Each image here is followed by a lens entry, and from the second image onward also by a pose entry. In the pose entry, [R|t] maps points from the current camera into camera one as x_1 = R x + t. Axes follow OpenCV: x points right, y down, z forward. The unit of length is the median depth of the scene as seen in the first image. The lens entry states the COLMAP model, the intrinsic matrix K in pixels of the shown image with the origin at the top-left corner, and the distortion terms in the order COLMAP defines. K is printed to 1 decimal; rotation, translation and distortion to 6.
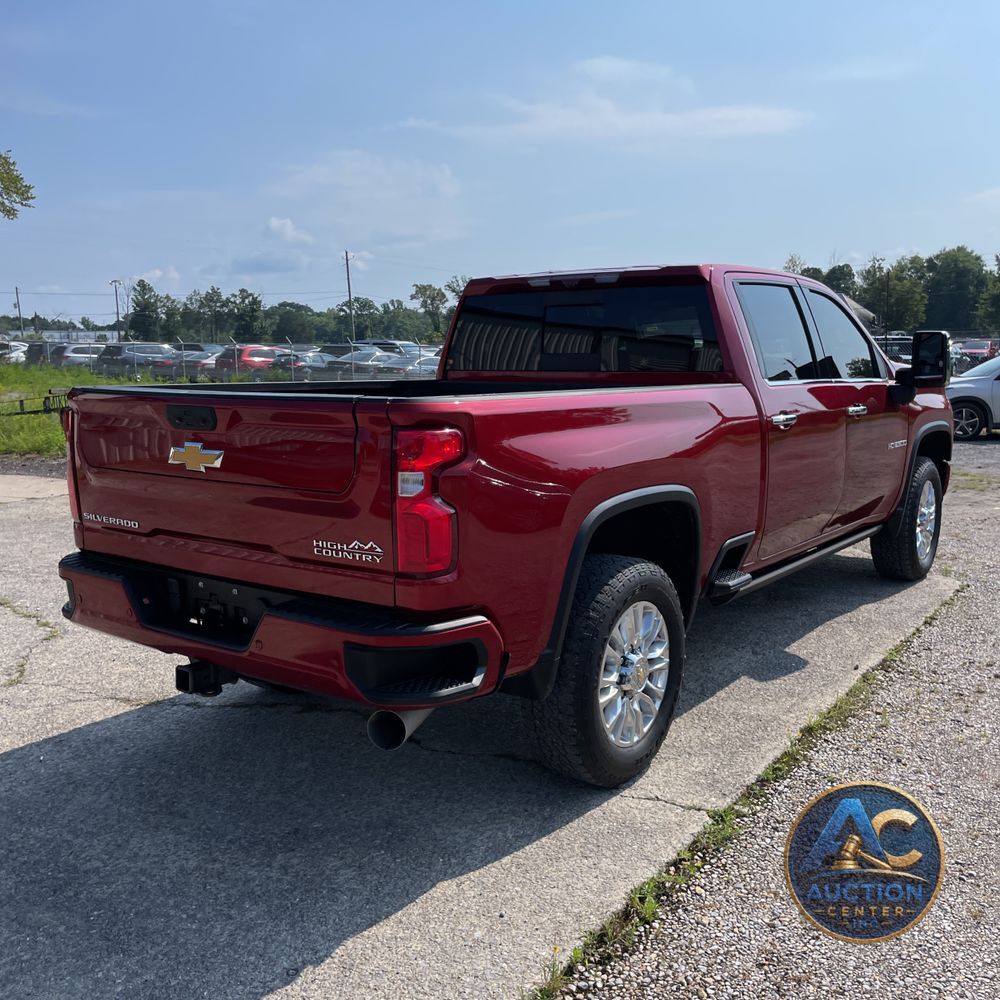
lens RADIAL K [[1028.2, 0, 493.0], [0, 1028.2, 505.6], [0, 0, 1]] dist [0.023116, 0.000000]
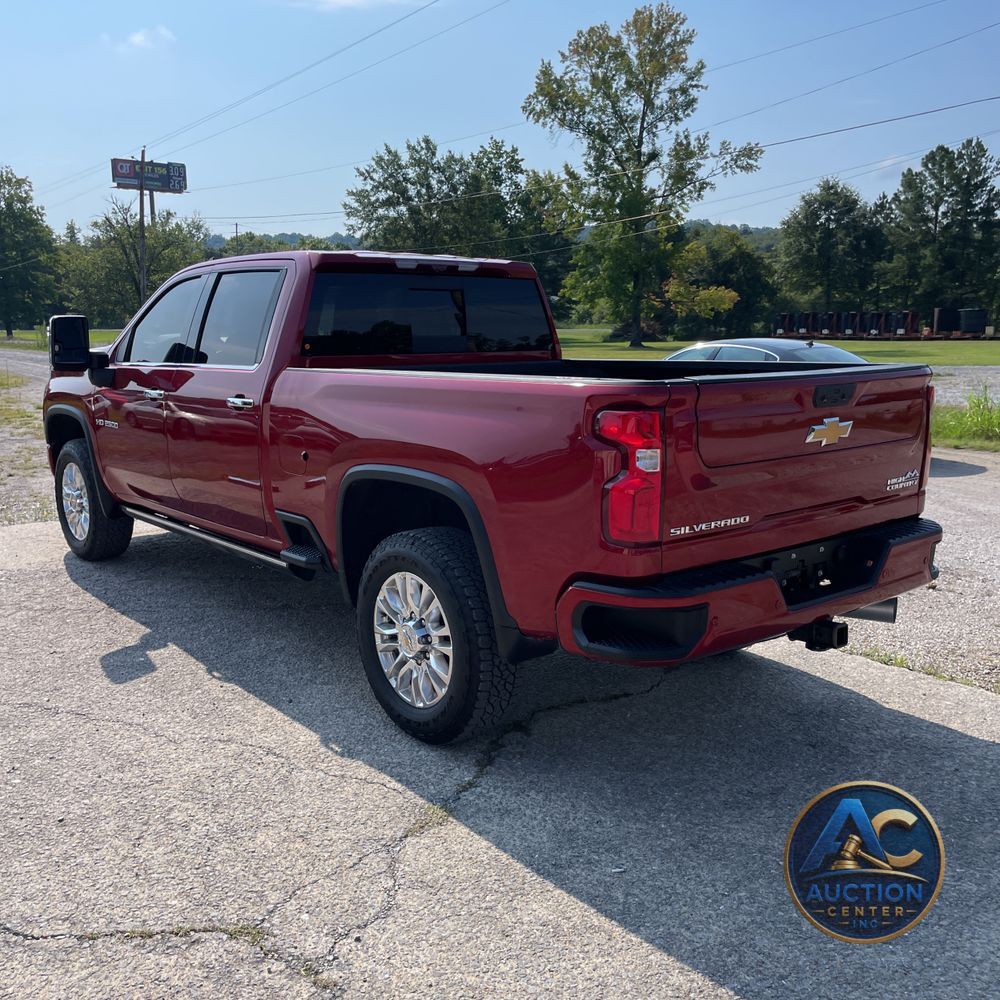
lens RADIAL K [[1028.2, 0, 490.2], [0, 1028.2, 497.2], [0, 0, 1]] dist [0.023116, 0.000000]
pose [[0.233899, -0.157794, 0.959371, -0.866264], [0.149440, 0.980851, 0.124893, -0.102514], [-0.960708, 0.114156, 0.253001, 0.653515]]
